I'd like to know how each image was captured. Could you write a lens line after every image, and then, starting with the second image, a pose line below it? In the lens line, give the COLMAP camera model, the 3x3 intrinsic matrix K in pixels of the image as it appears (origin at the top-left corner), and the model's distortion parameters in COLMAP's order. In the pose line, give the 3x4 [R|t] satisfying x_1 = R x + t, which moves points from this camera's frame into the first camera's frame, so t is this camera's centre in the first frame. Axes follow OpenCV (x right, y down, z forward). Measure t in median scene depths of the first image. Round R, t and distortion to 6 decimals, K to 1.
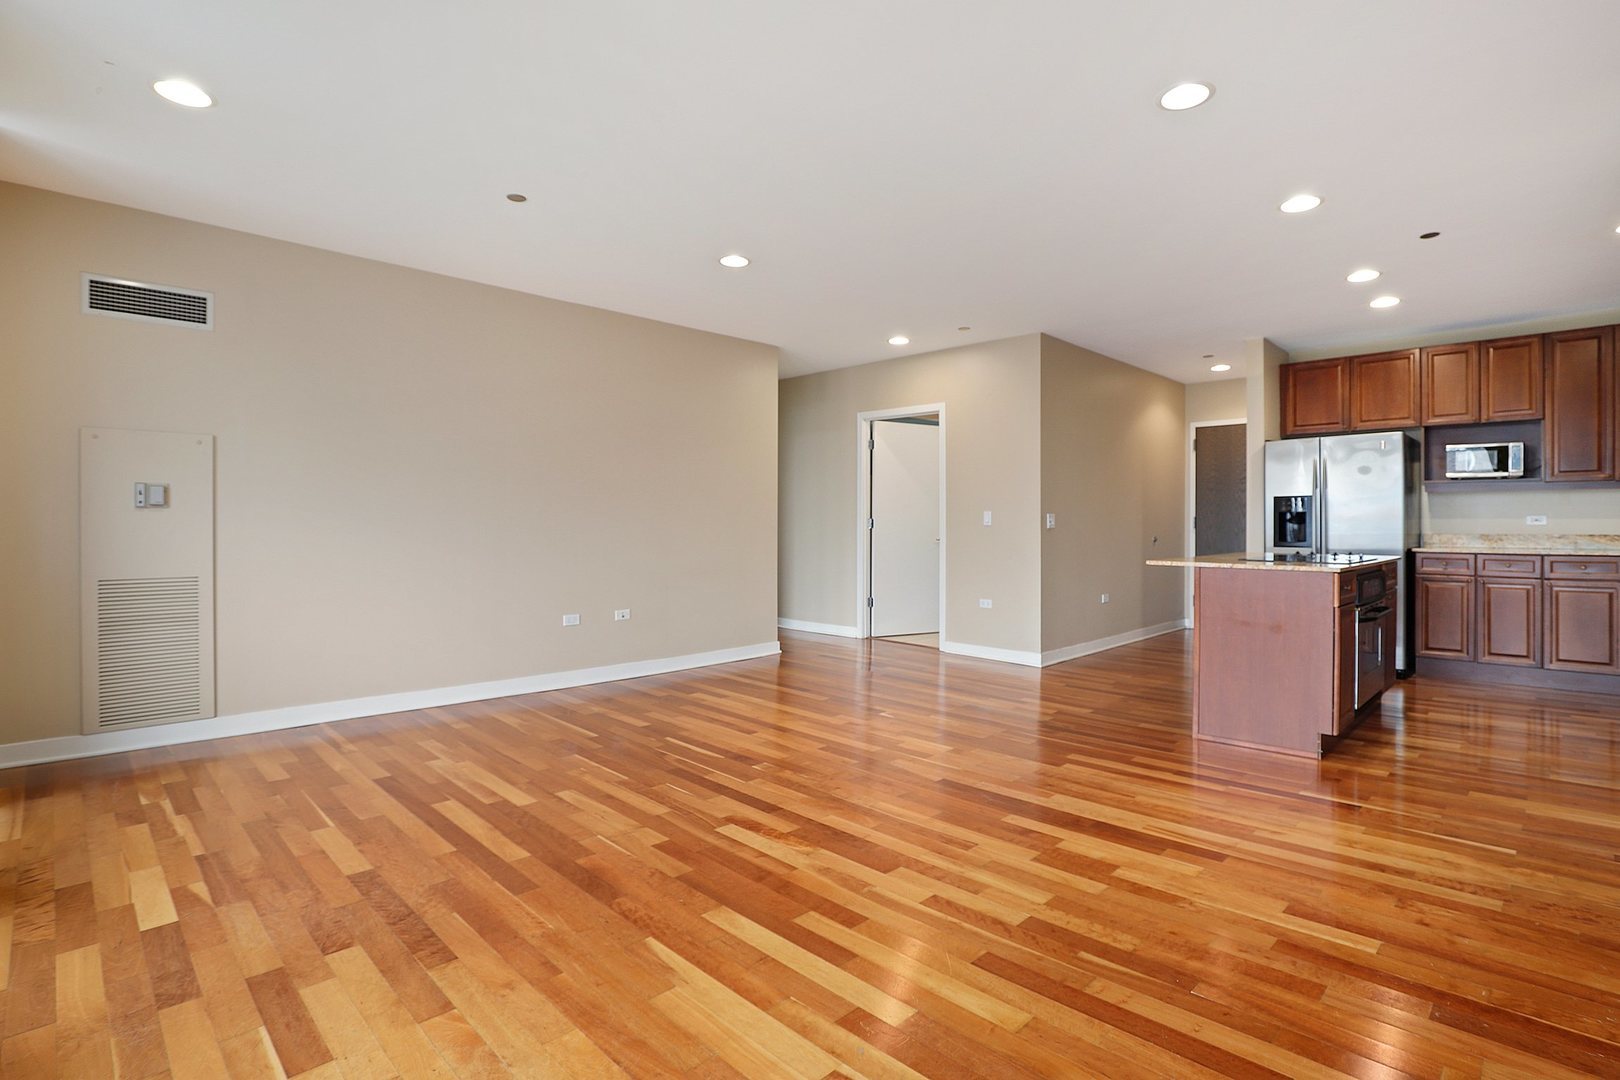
lens RADIAL K [[777.4, 0, 821.1], [0, 777.4, 529.9], [0, 0, 1]] dist [-0.035027, 0.006168]
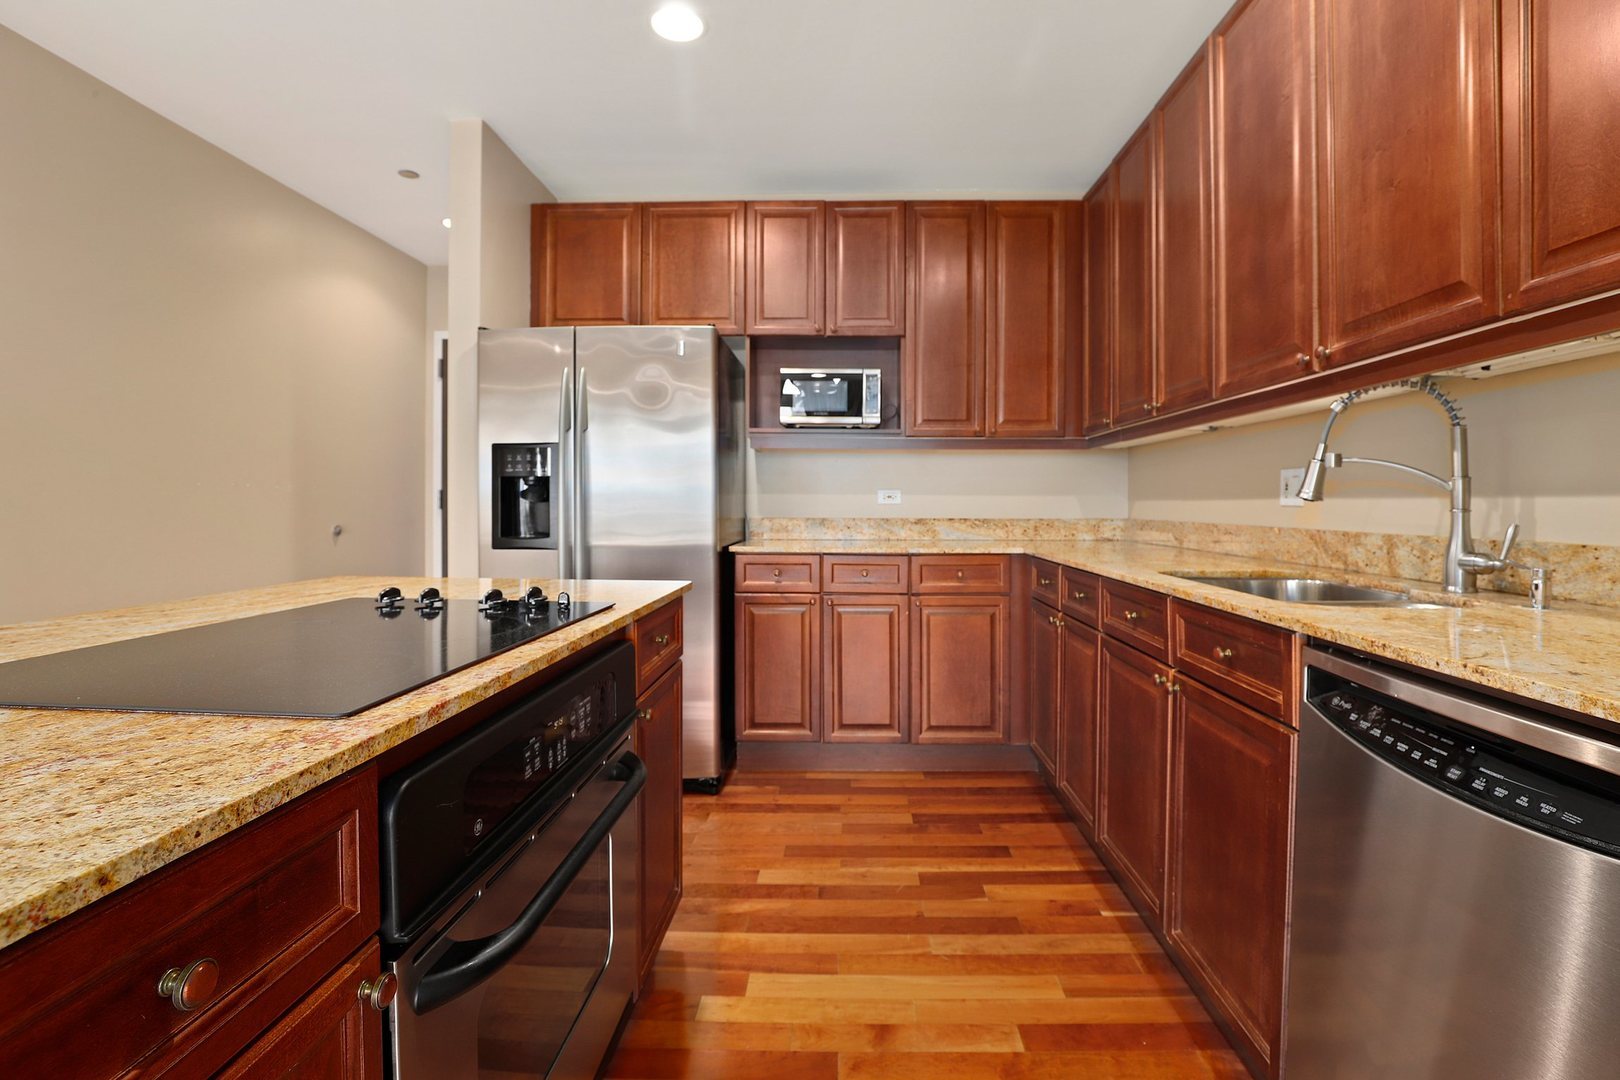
lens RADIAL K [[742.6, 0, 835.2], [0, 742.6, 511.2], [0, 0, 1]] dist [-0.018132, -0.000054]
pose [[0.723687, -0.005208, 0.690109, 0.478262], [0.002001, 0.999983, 0.005448, -0.003971], [-0.690125, -0.002562, 0.723685, 0.581725]]
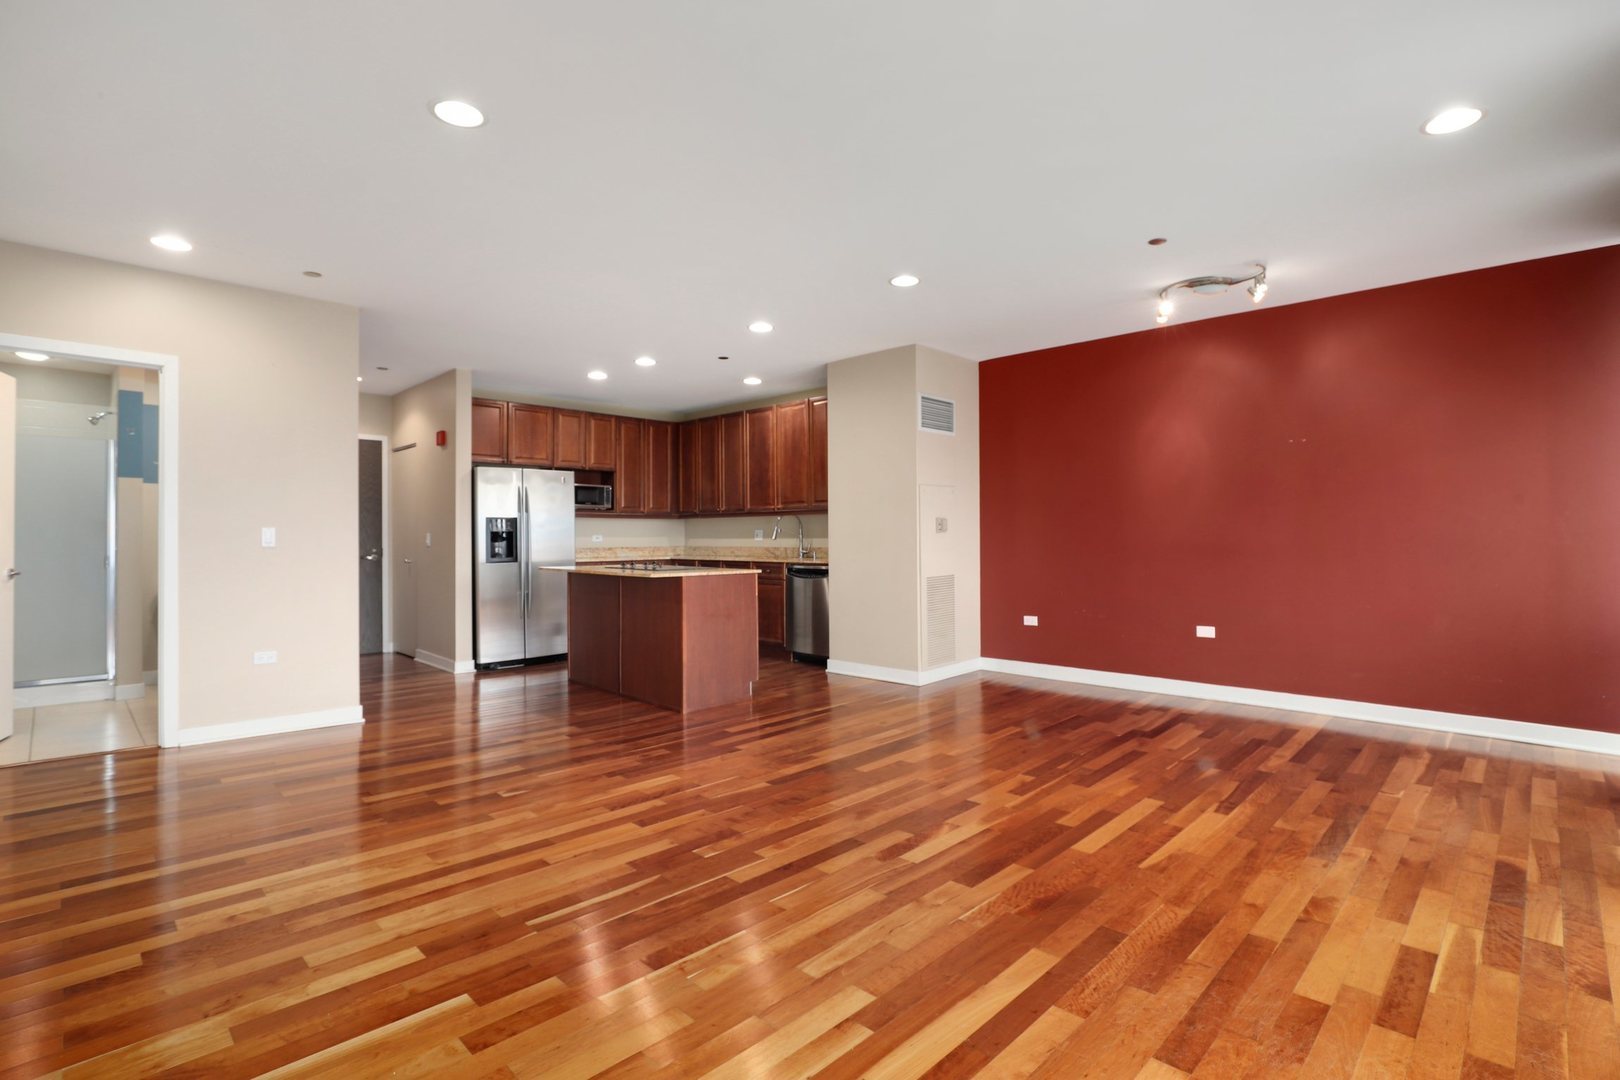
lens RADIAL K [[770.2, 0, 817.6], [0, 770.2, 527.0], [0, 0, 1]] dist [-0.032995, 0.008573]
pose [[-0.008774, 0.012442, 0.999884, -0.583495], [0.013012, 0.999839, -0.012327, -0.010860], [-0.999877, 0.012903, -0.008935, 0.600866]]
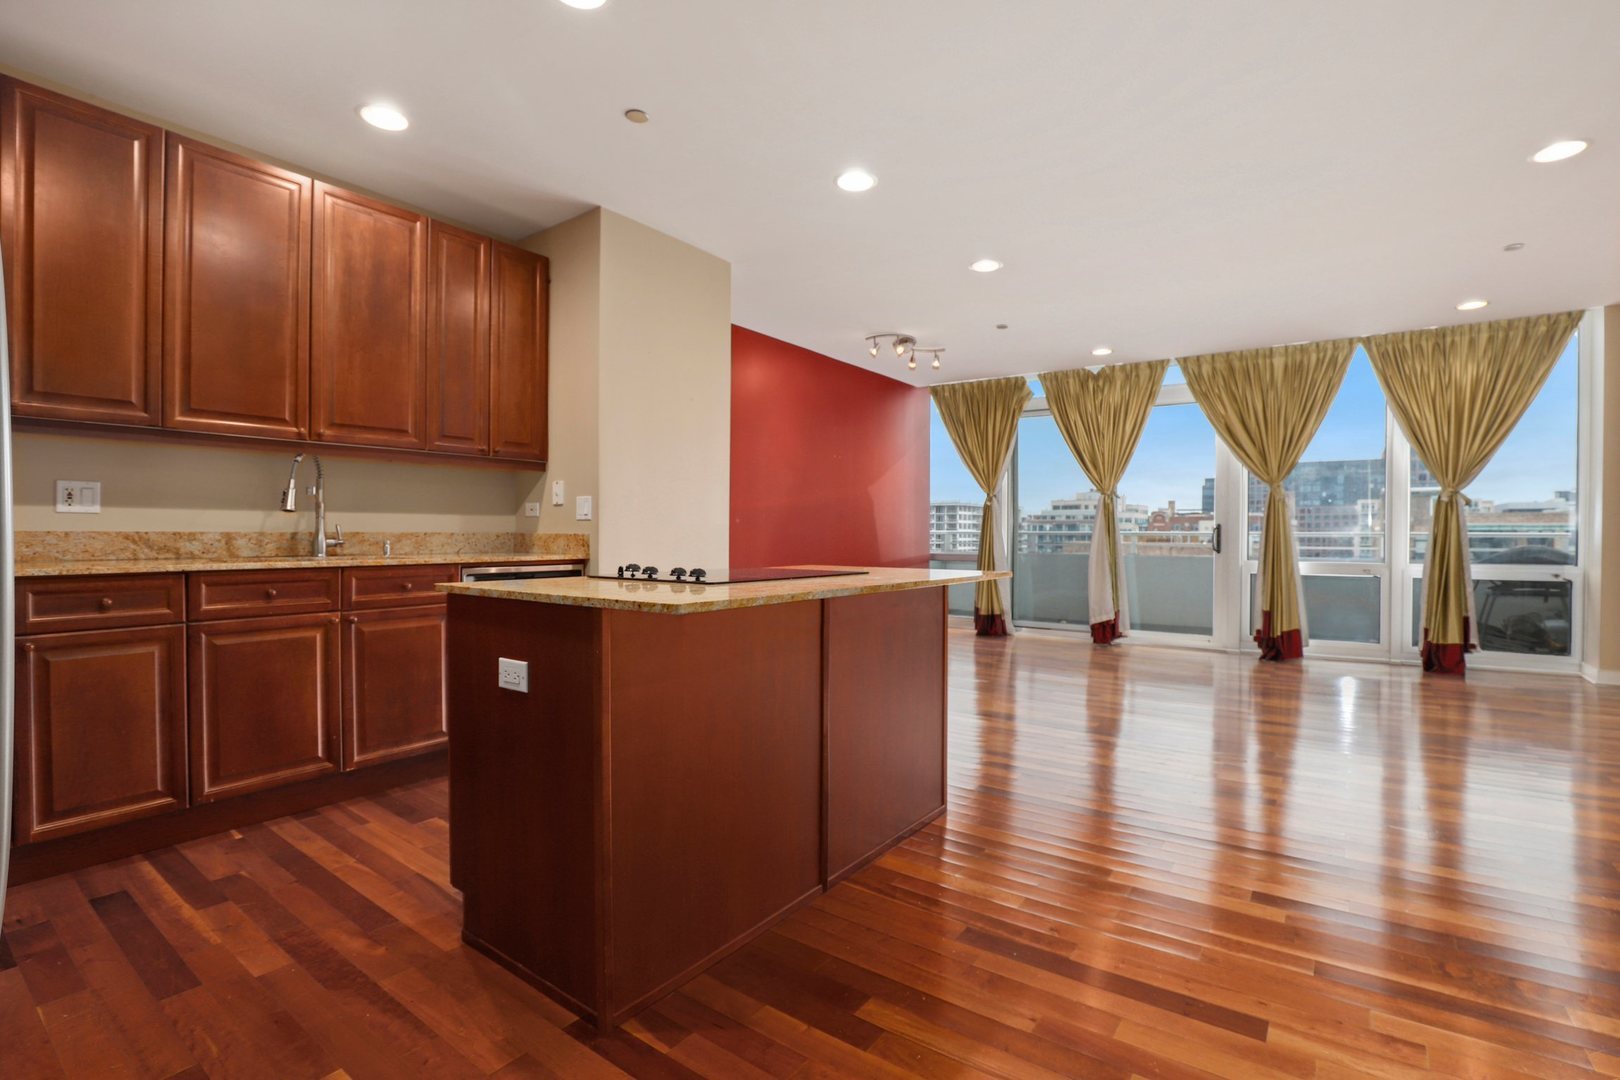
lens RADIAL K [[749.1, 0, 840.5], [0, 749.1, 531.7], [0, 0, 1]] dist [-0.022370, 0.000303]
pose [[-0.983366, -0.005595, -0.181547, 0.541944], [-0.006918, 0.999954, 0.006656, 0.001784], [0.181502, 0.007801, -0.983360, 1.277575]]
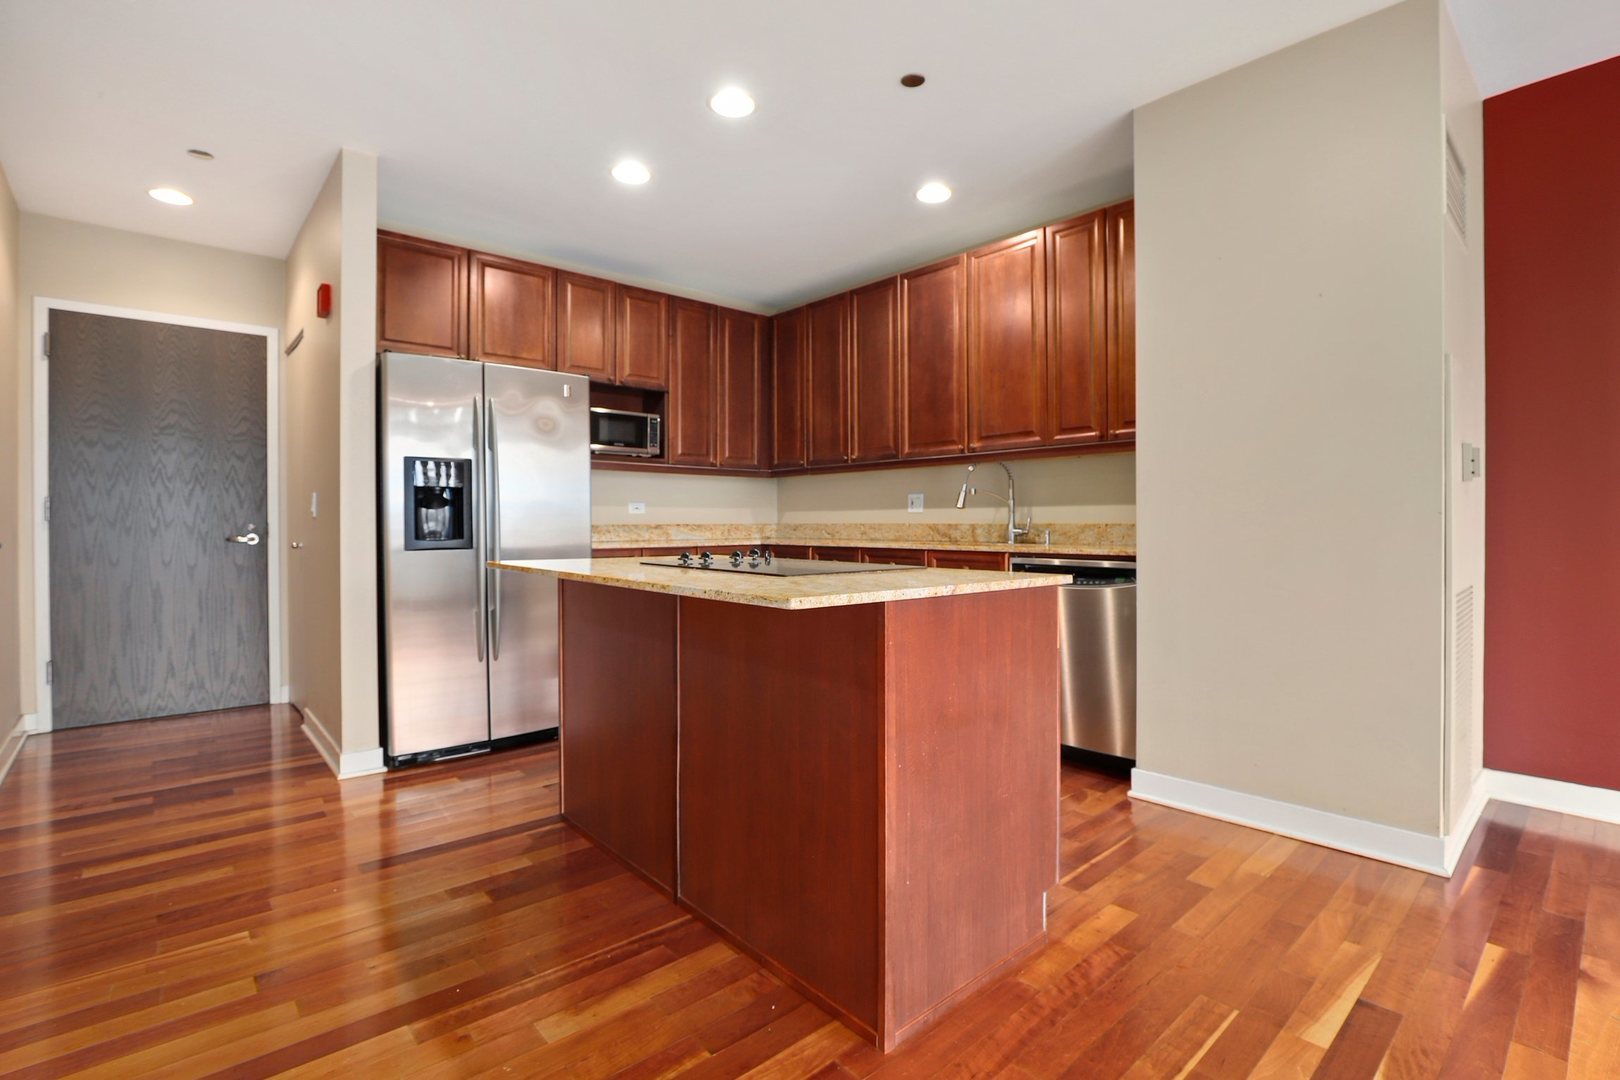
lens RADIAL K [[770.2, 0, 817.6], [0, 770.2, 527.0], [0, 0, 1]] dist [-0.032995, 0.008573]
pose [[0.057306, -0.005723, 0.998340, 0.076447], [0.009849, 0.999938, 0.005167, 0.006471], [-0.998308, 0.009536, 0.057359, 0.766593]]
